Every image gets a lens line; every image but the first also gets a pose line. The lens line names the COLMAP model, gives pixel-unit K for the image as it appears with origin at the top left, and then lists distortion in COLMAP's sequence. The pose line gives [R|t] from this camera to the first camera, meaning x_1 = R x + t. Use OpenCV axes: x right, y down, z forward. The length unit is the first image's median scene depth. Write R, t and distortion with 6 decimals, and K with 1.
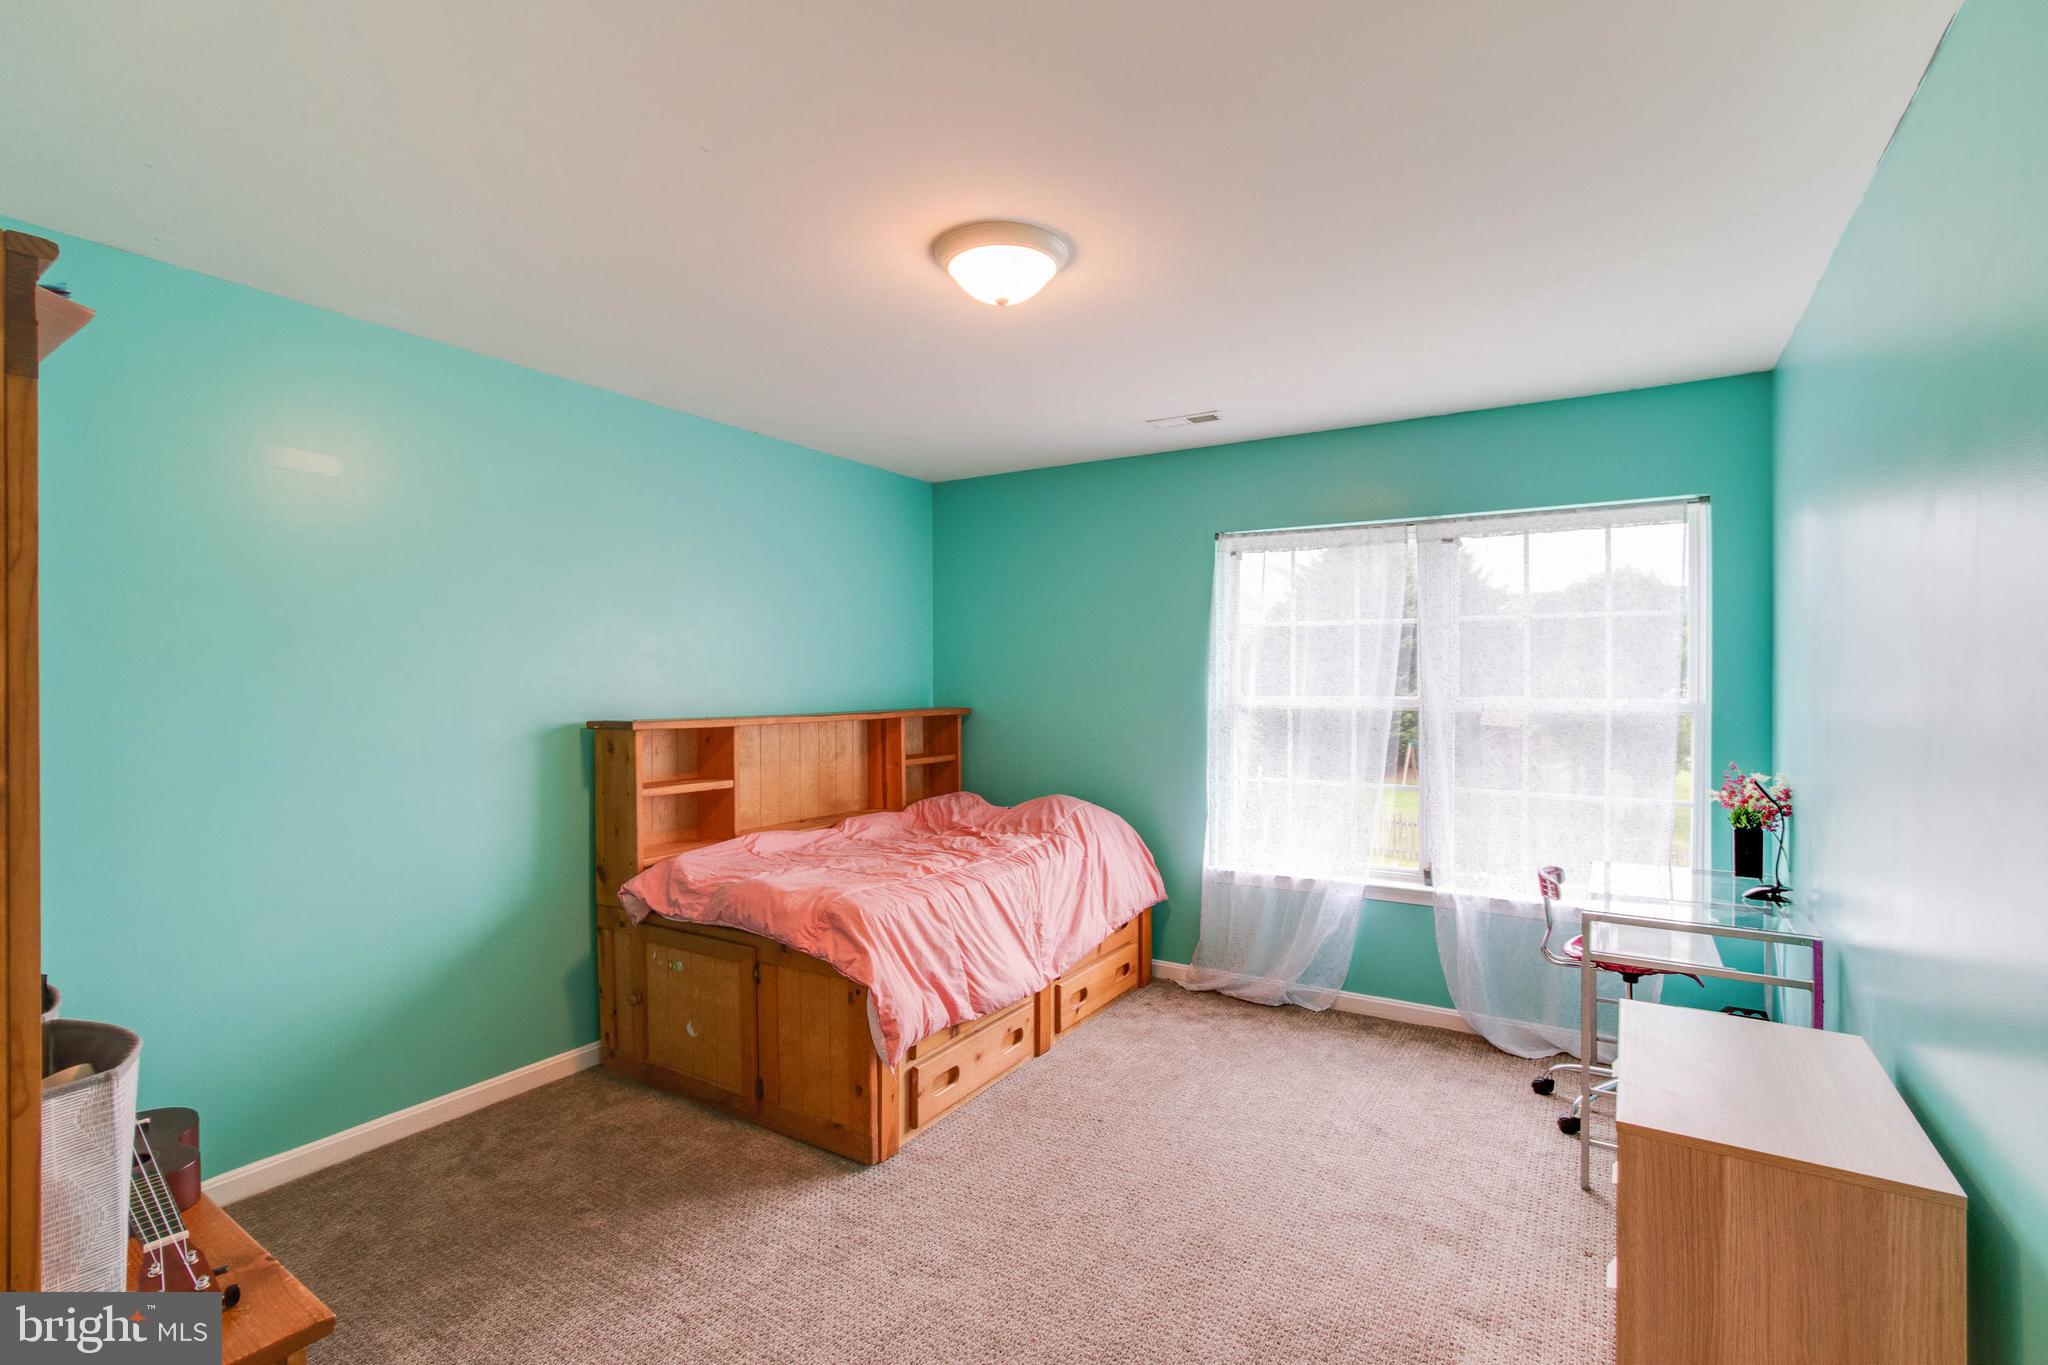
lens RADIAL K [[951.4, 0, 1016.3], [0, 951.4, 674.0], [0, 0, 1]] dist [-0.002941, 0.004270]
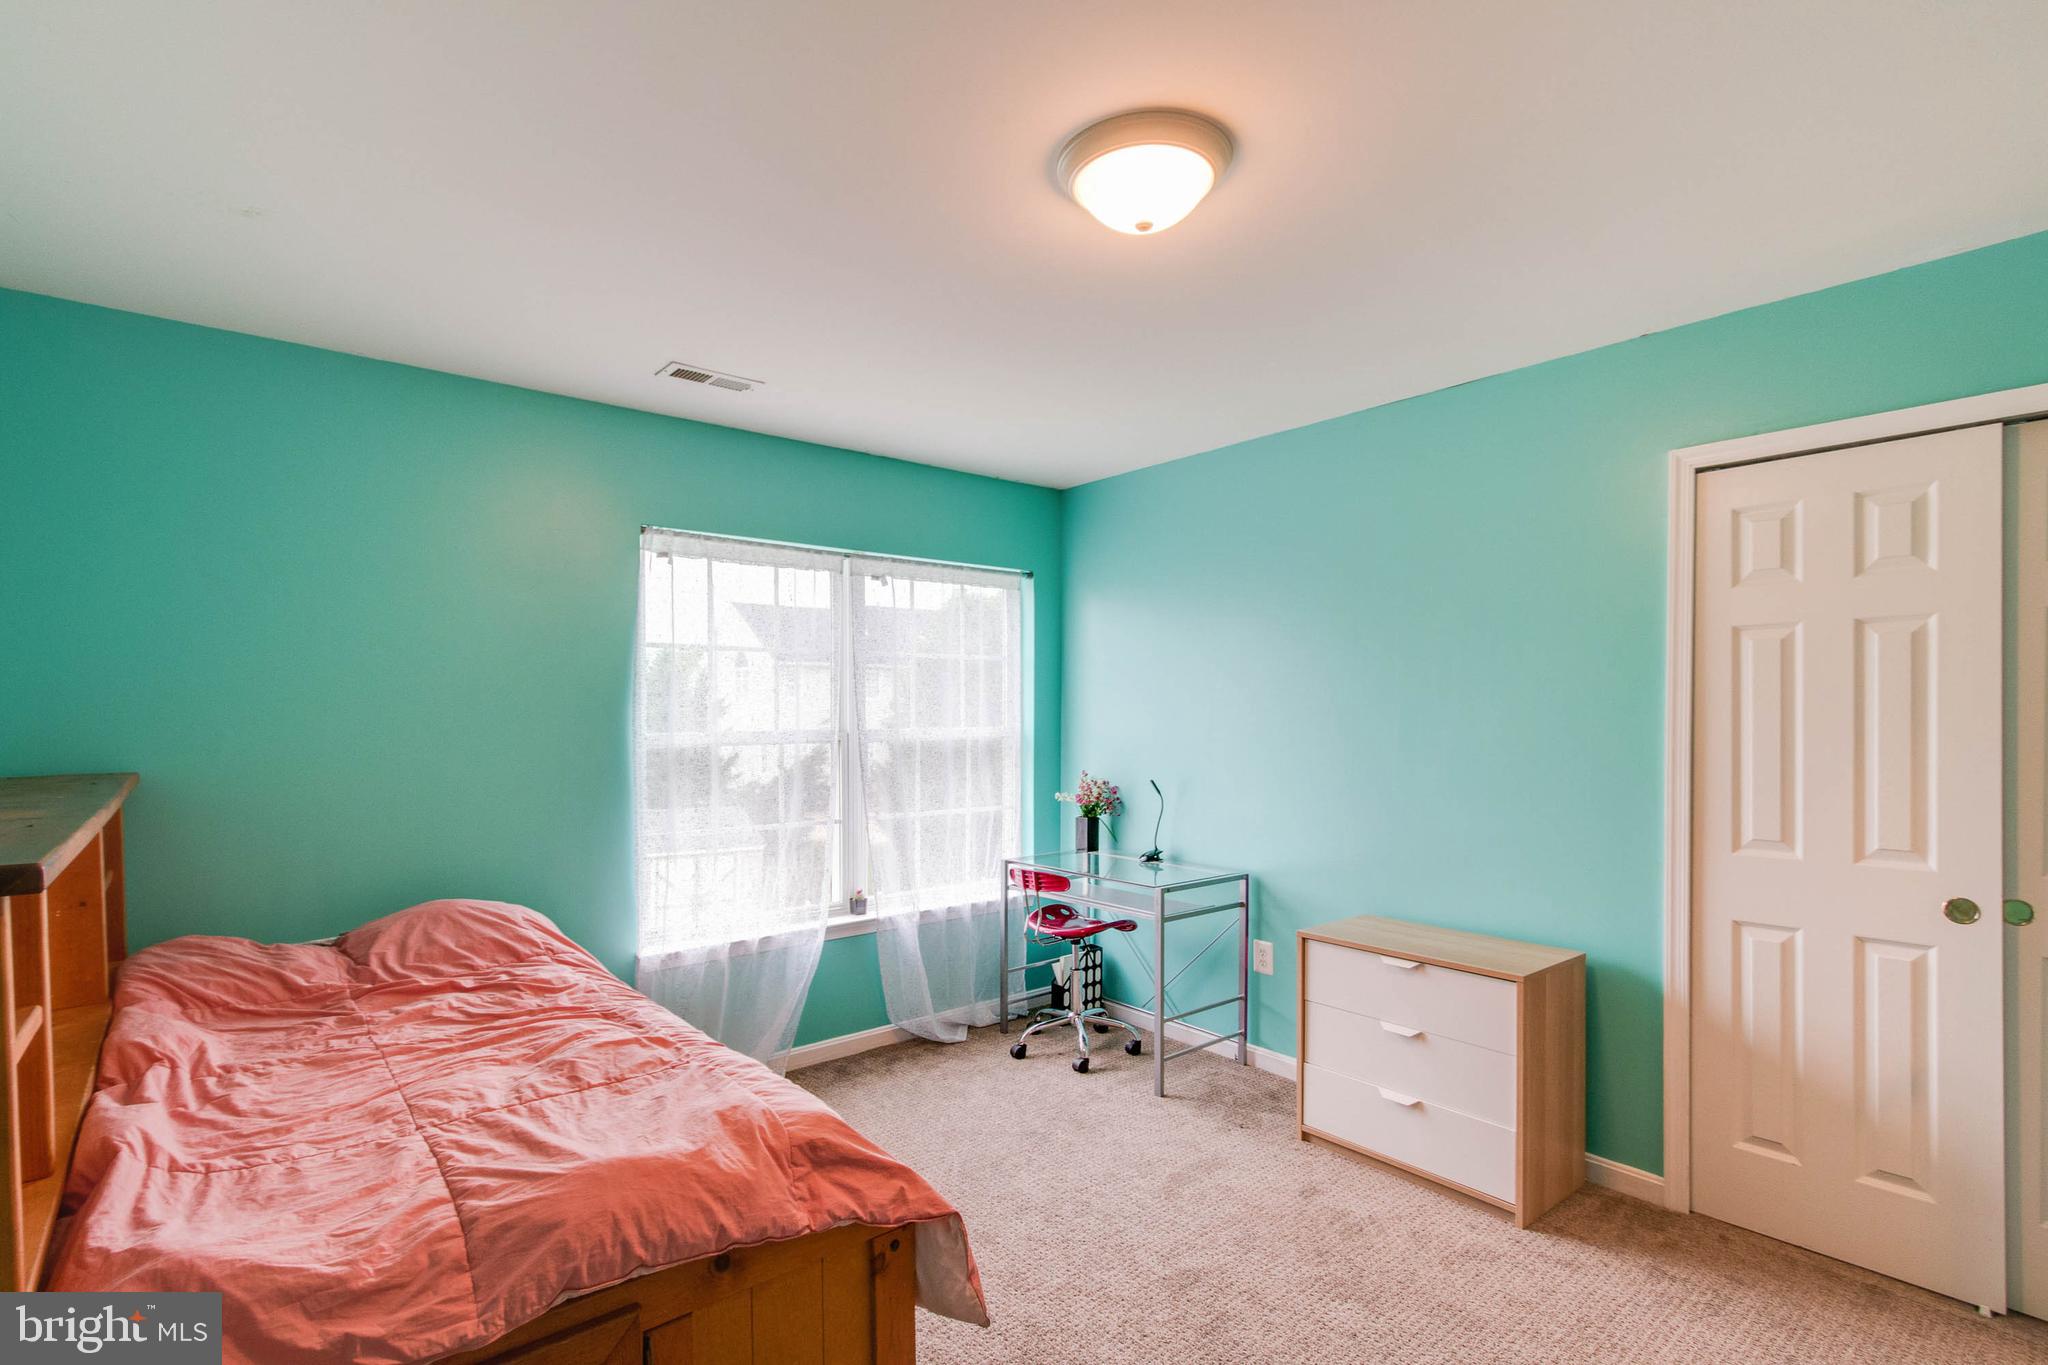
lens RADIAL K [[962.7, 0, 1008.8], [0, 962.7, 721.8], [0, 0, 1]] dist [-0.000778, 0.001098]
pose [[0.328056, -0.013370, 0.944564, -0.501041], [-0.000224, 0.999899, 0.014231, 0.001938], [-0.944658, -0.004880, 0.328020, 0.528519]]
